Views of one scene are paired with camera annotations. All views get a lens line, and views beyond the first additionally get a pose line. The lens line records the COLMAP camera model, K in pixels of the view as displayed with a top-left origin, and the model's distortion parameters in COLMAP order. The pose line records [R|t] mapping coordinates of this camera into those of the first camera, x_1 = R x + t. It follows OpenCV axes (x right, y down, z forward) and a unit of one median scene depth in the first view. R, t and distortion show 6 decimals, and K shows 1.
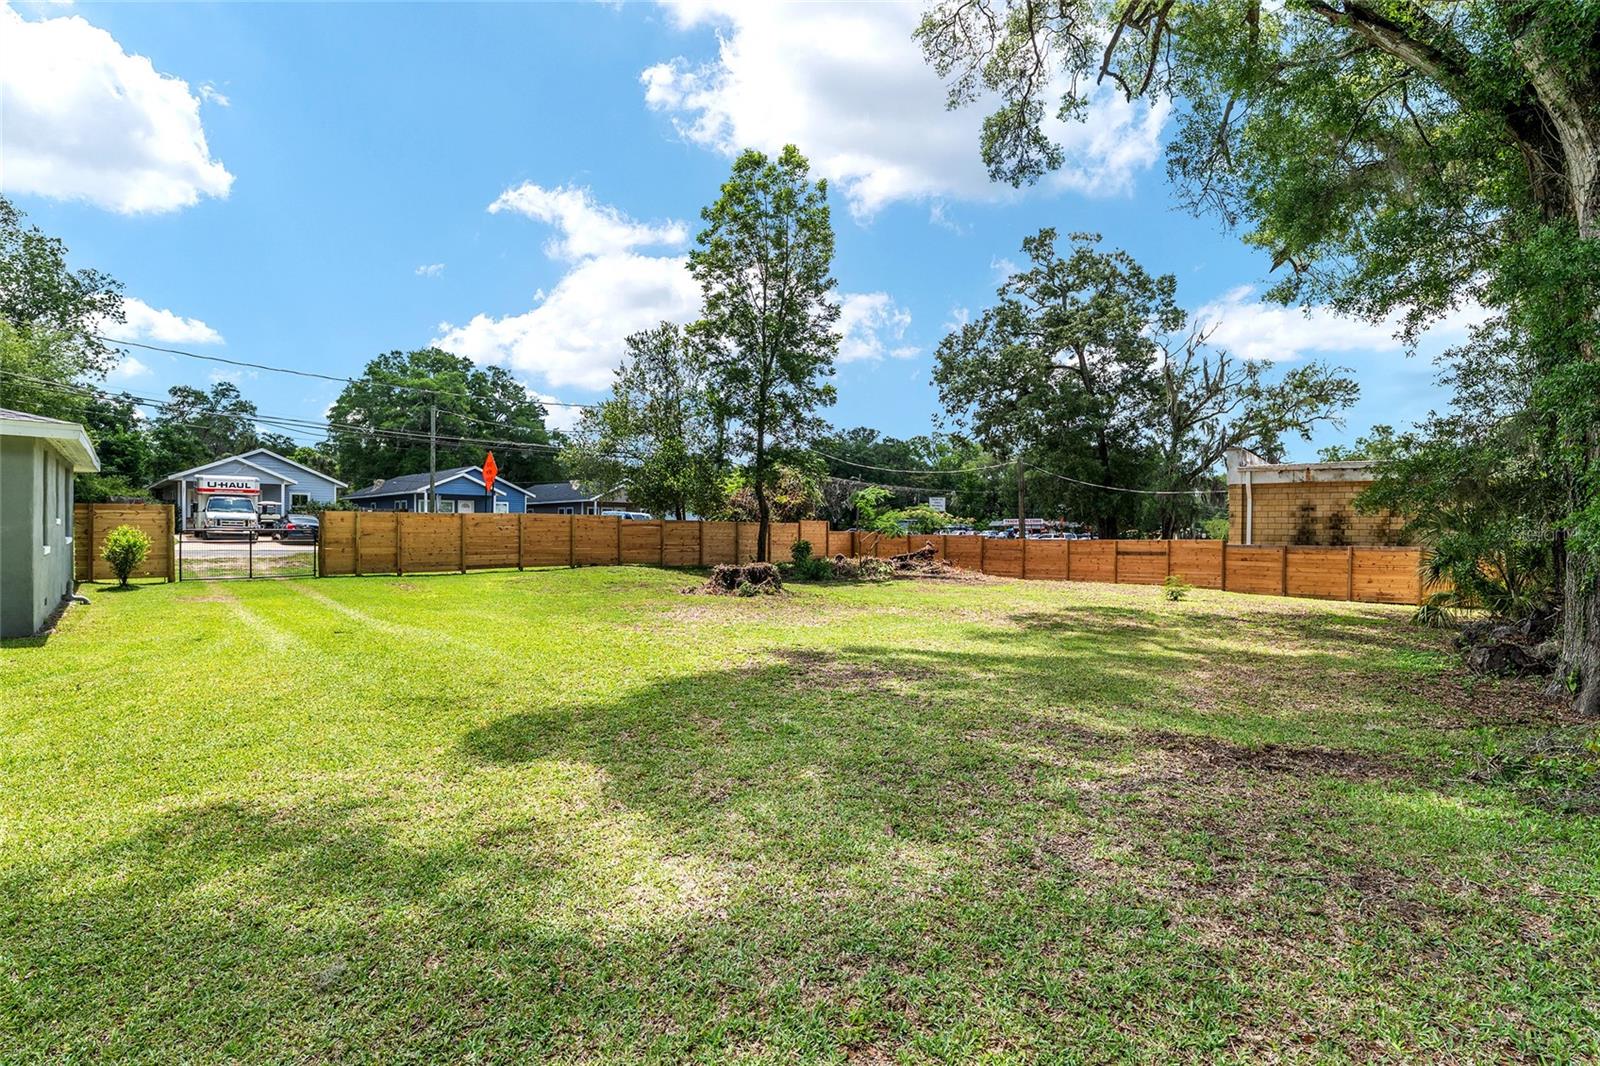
lens RADIAL K [[726.4, 0, 802.4], [0, 726.4, 523.5], [0, 0, 1]] dist [-0.031165, -0.000332]
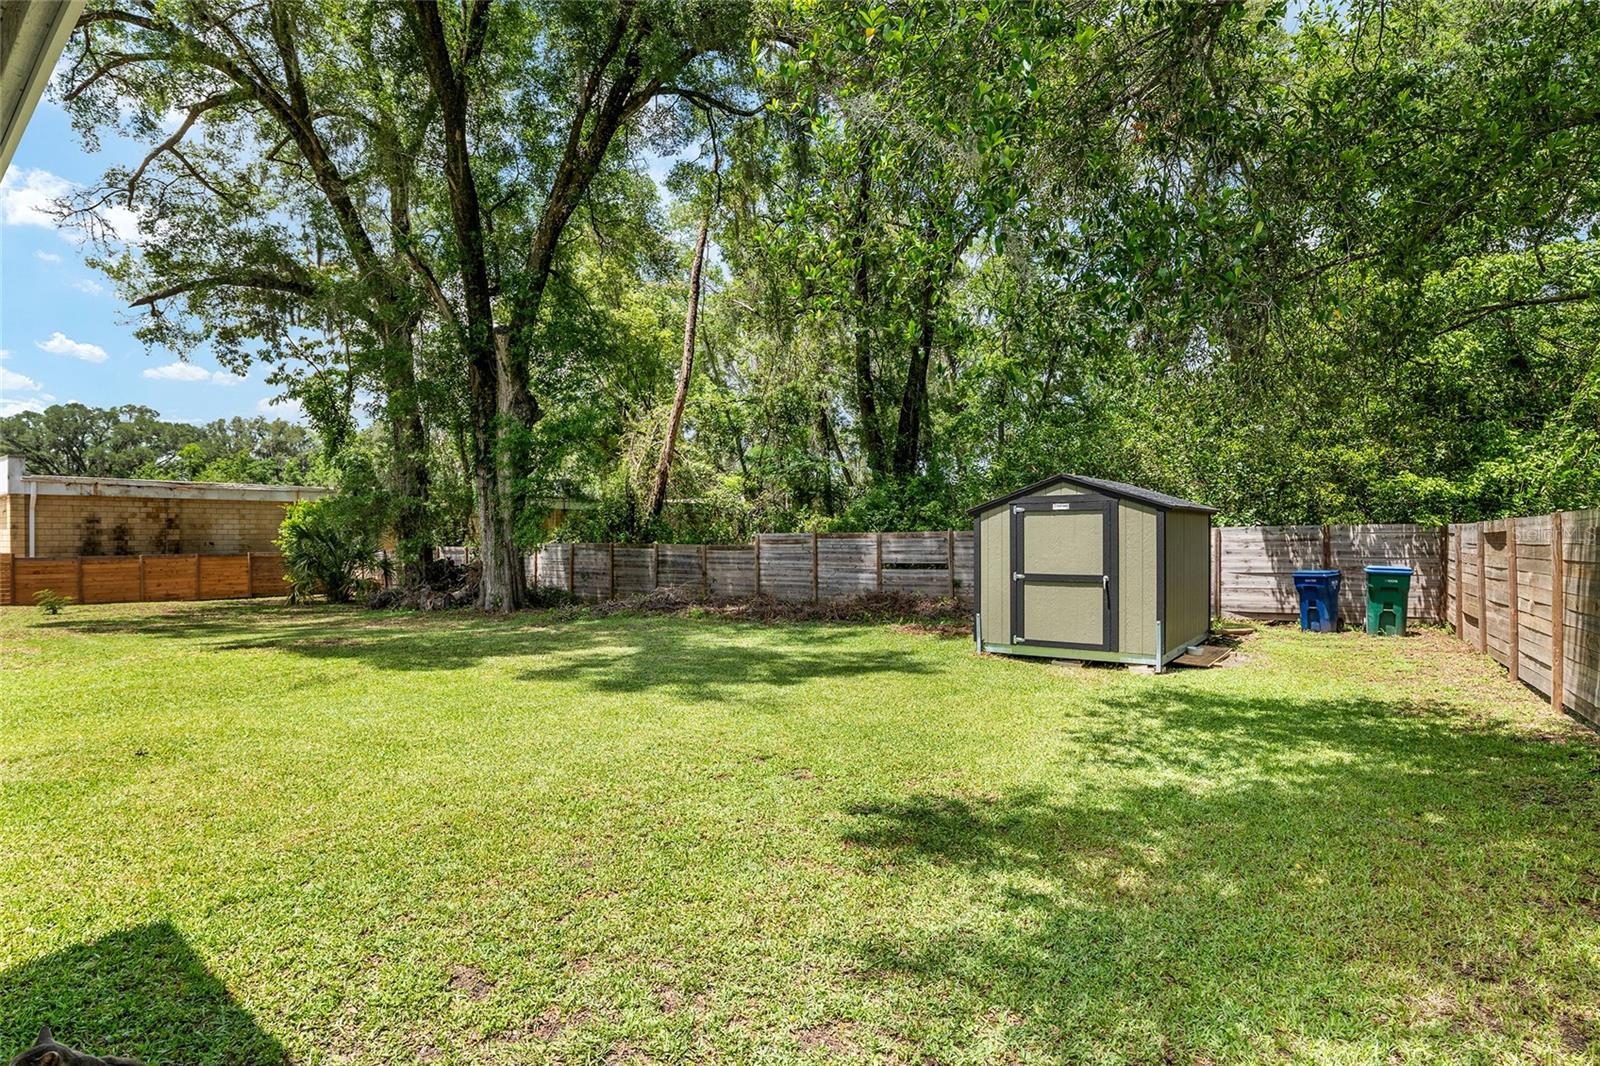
lens RADIAL K [[809.2, 0, 797.5], [0, 809.2, 536.0], [0, 0, 1]] dist [-0.055901, 0.000562]
pose [[-0.082824, -0.006080, 0.996546, -0.242120], [0.000907, 0.999981, 0.006176, -0.002204], [-0.996564, 0.001415, -0.082817, 0.029232]]
